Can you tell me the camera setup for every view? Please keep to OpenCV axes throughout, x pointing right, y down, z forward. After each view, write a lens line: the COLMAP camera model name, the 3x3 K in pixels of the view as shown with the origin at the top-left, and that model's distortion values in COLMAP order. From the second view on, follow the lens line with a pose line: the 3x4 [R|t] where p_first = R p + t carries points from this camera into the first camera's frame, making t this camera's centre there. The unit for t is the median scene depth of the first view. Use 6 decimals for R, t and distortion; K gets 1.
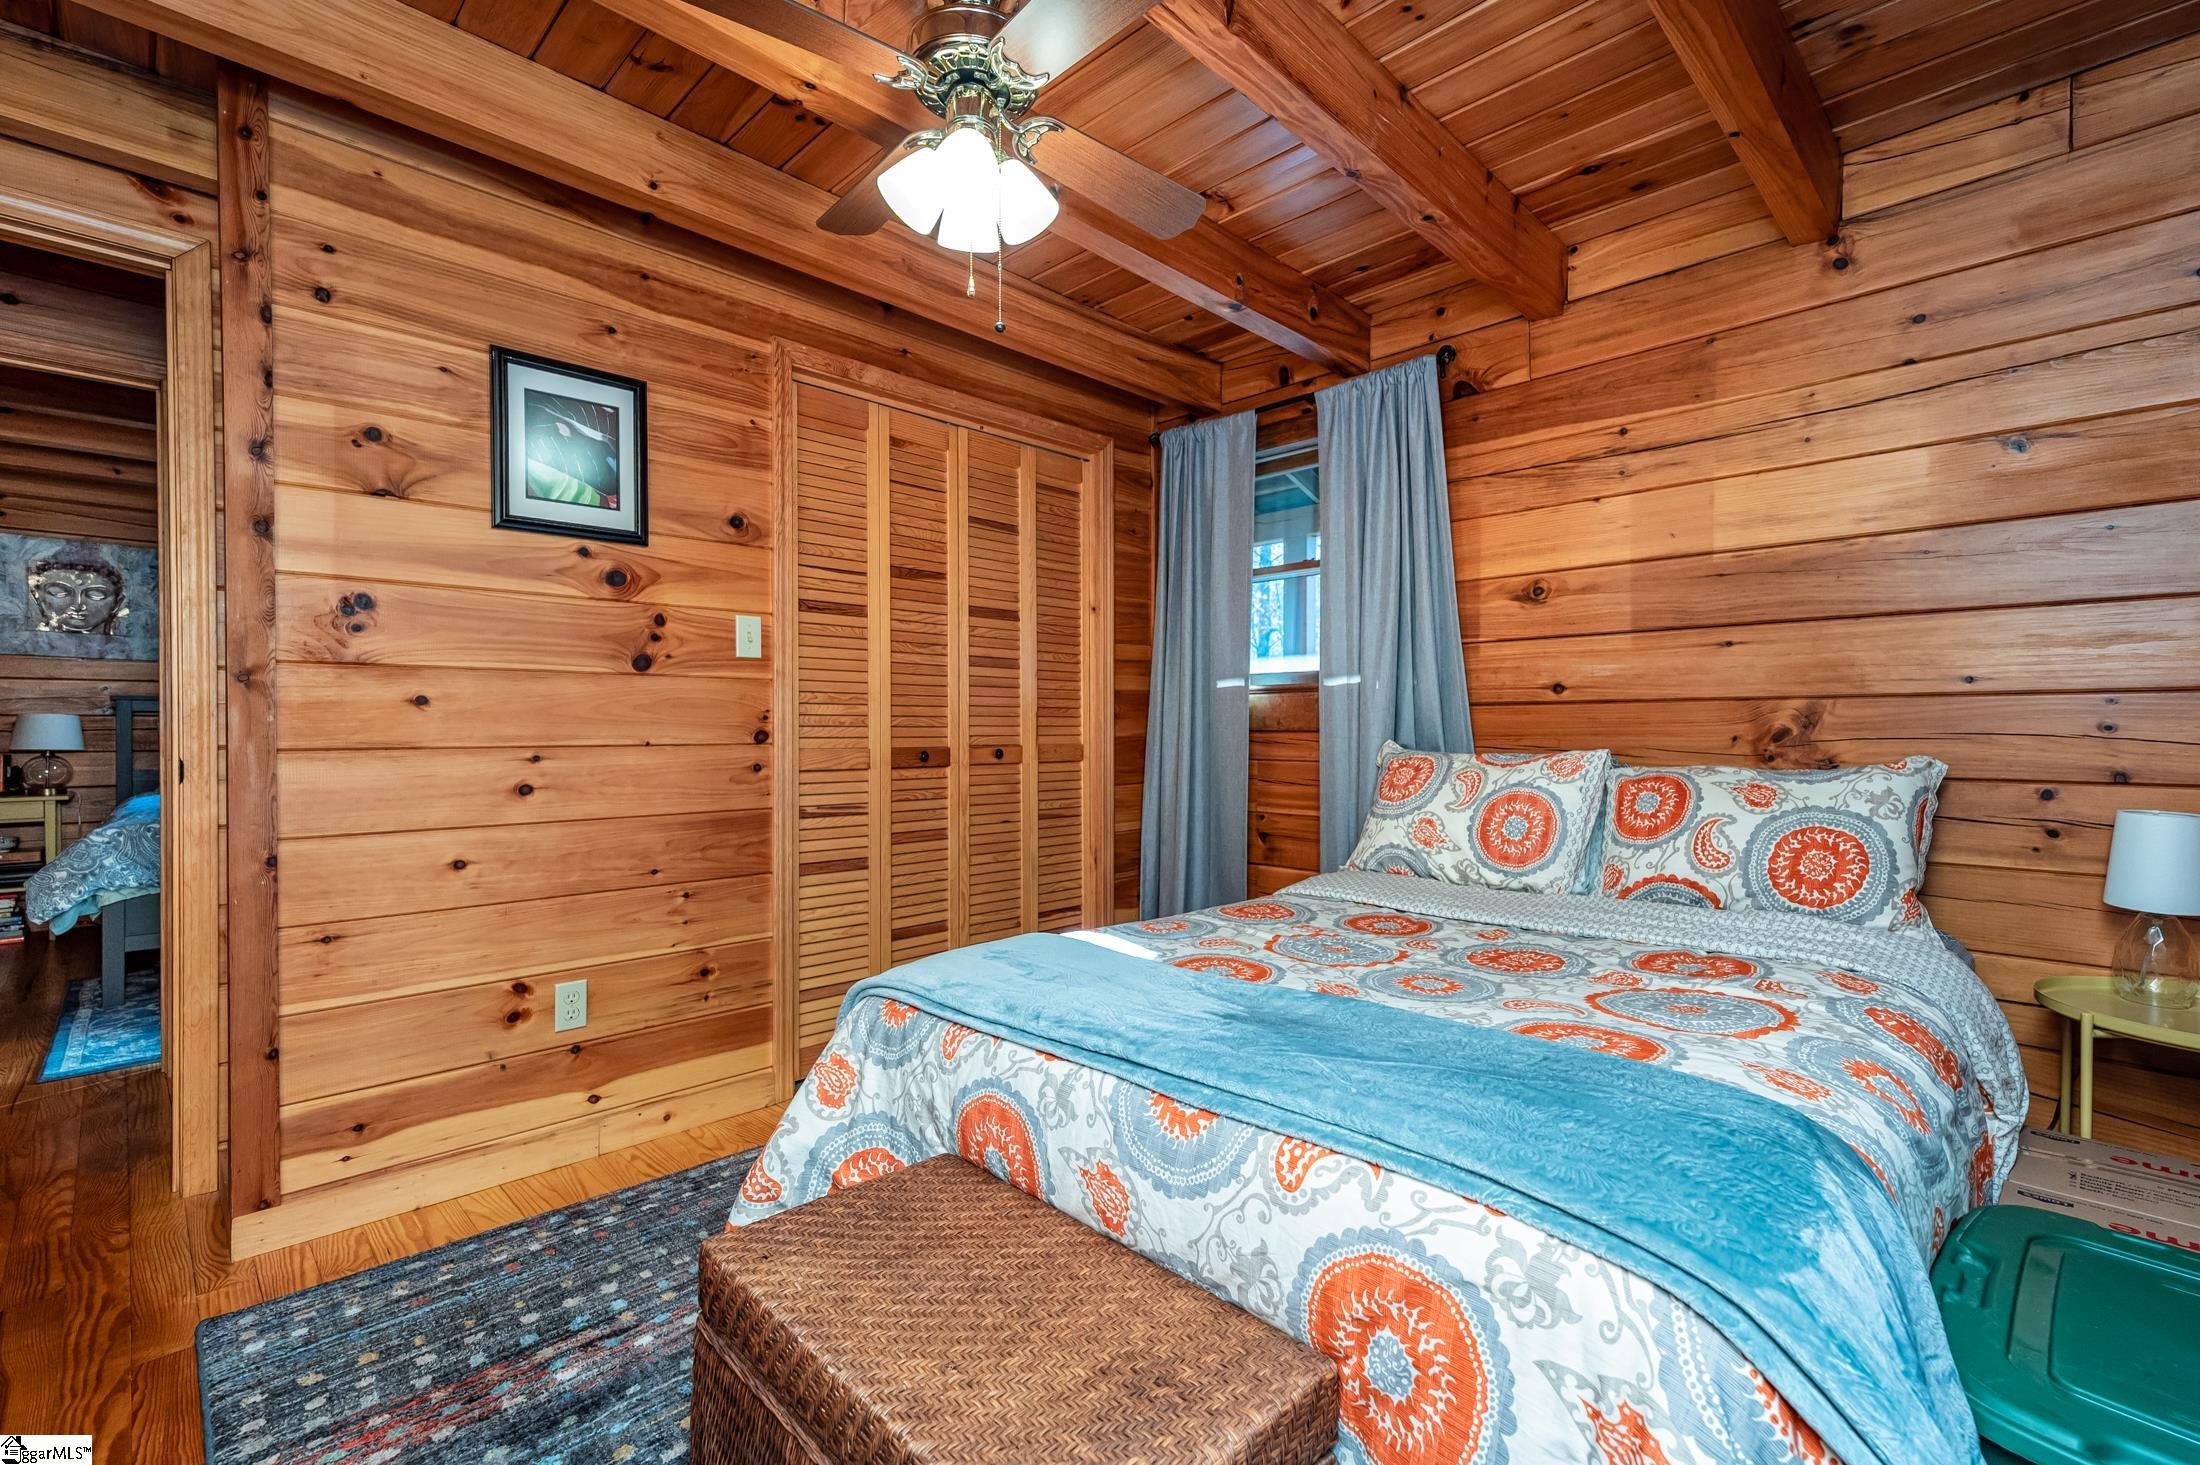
lens RADIAL K [[964.4, 0, 1134.9], [0, 964.4, 735.4], [0, 0, 1]] dist [0.000057, 0.000052]
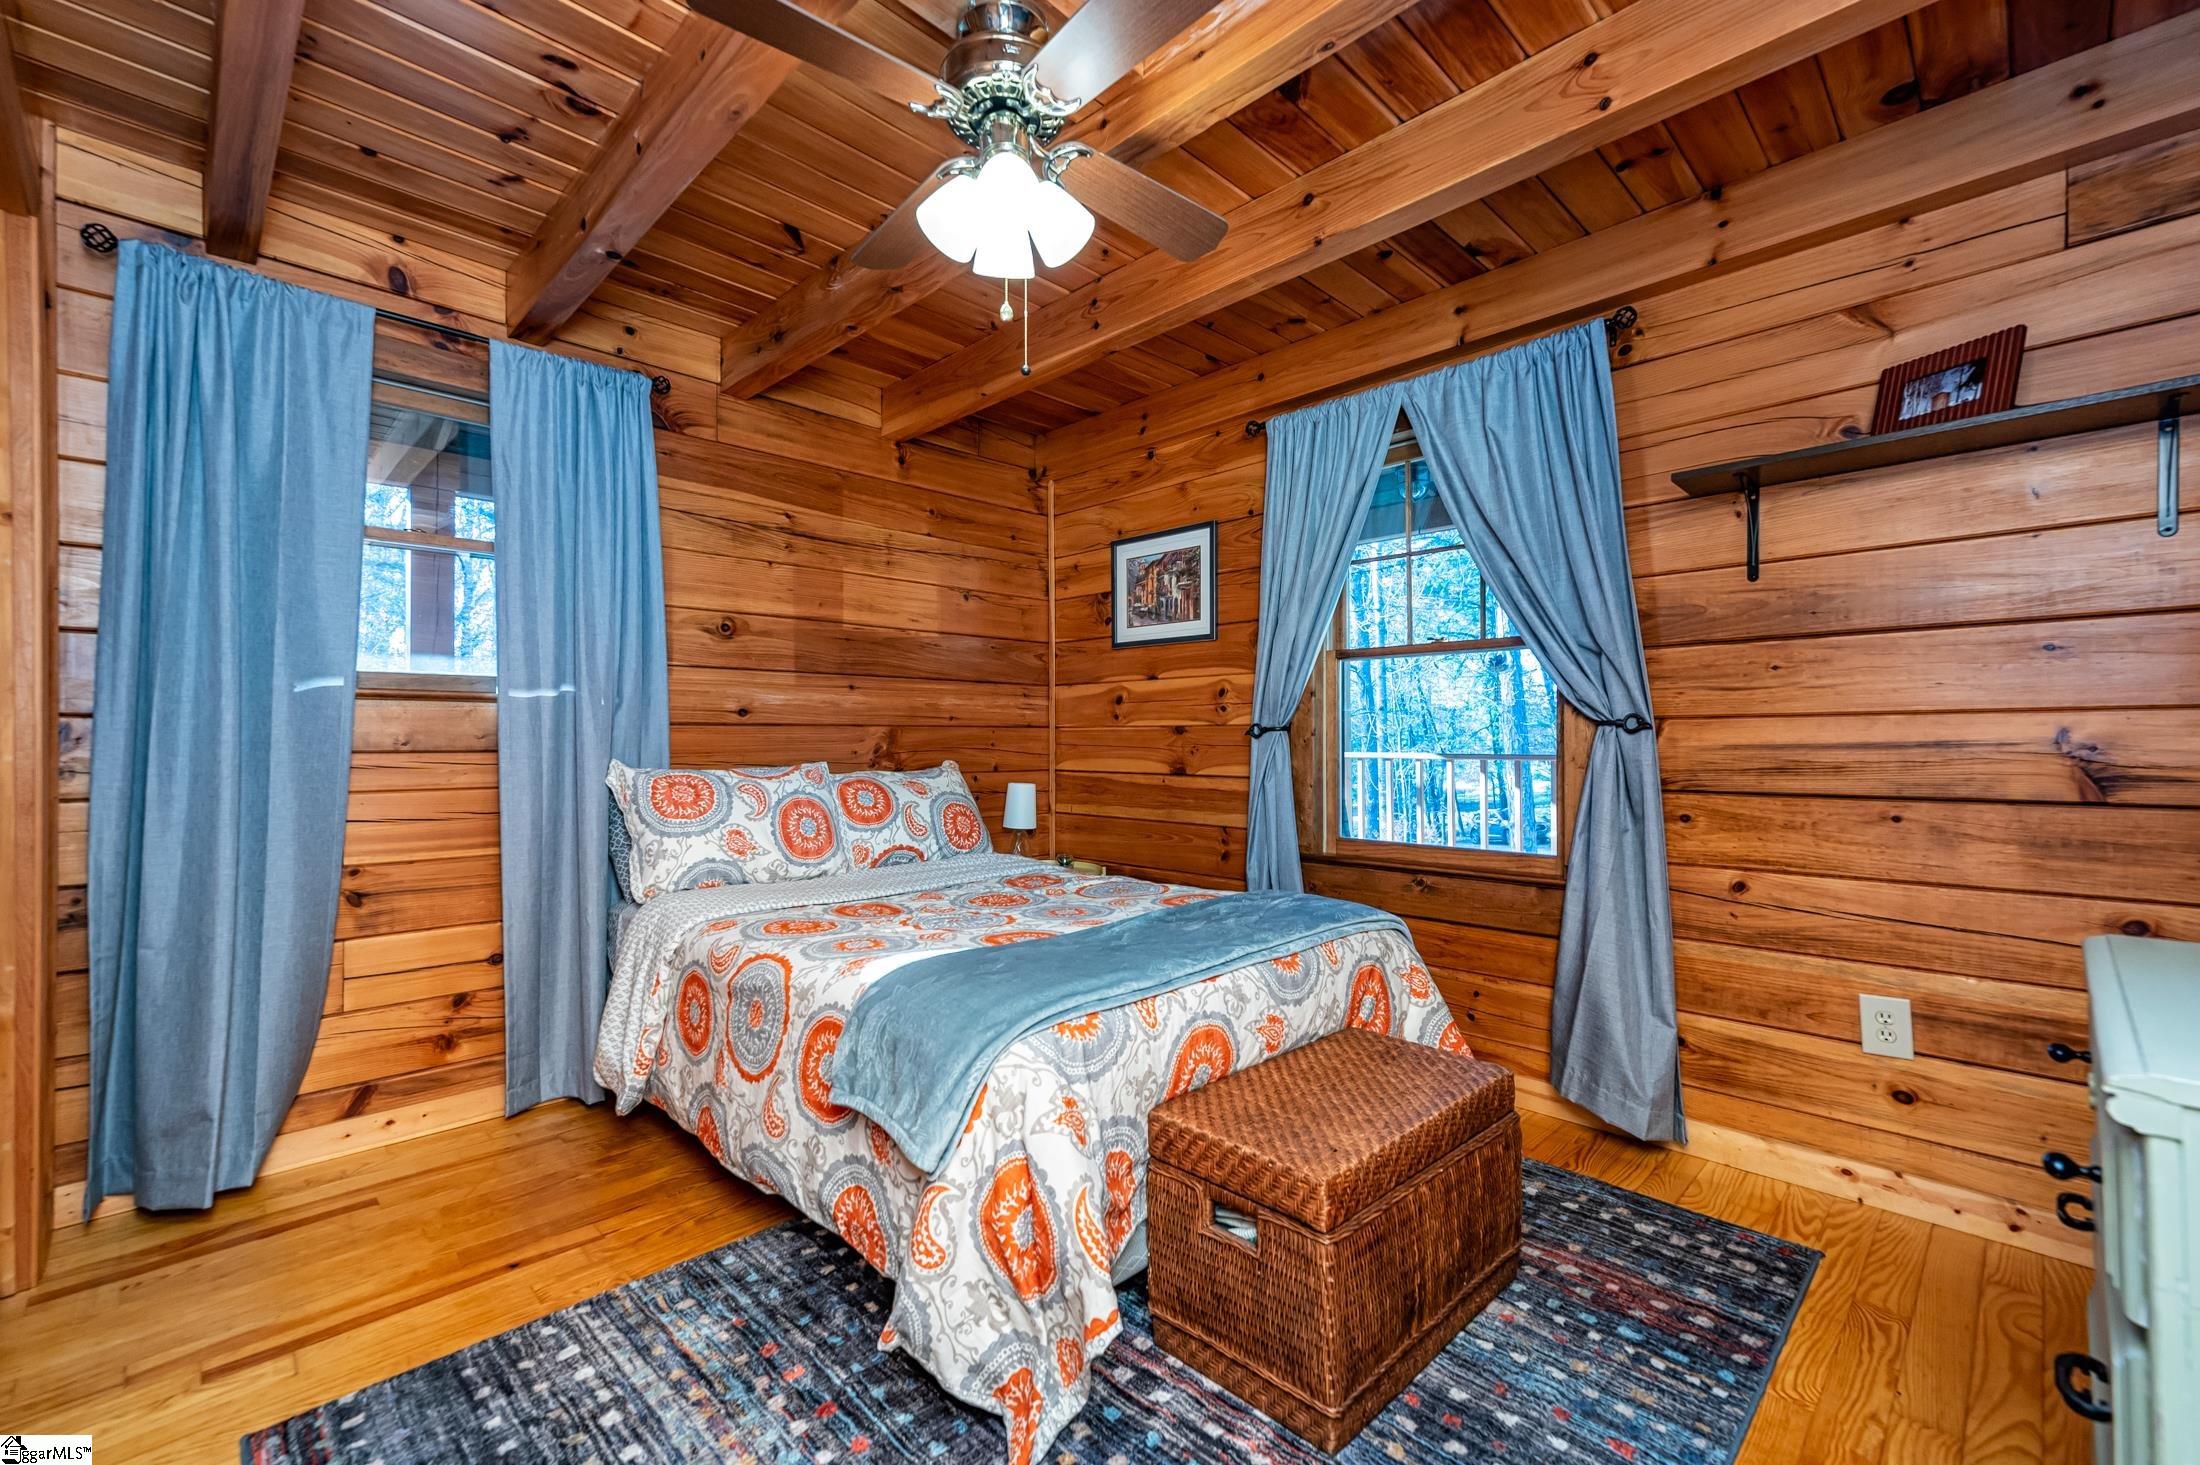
lens RADIAL K [[918.7, 0, 1100.0], [0, 918.7, 732.5], [0, 0, 1]] dist [0.029654, 0.000074]
pose [[0.014272, 0.009458, 0.999853, -0.828749], [0.009025, 0.999913, -0.009587, -0.011067], [-0.999857, 0.009161, 0.014185, 0.652391]]
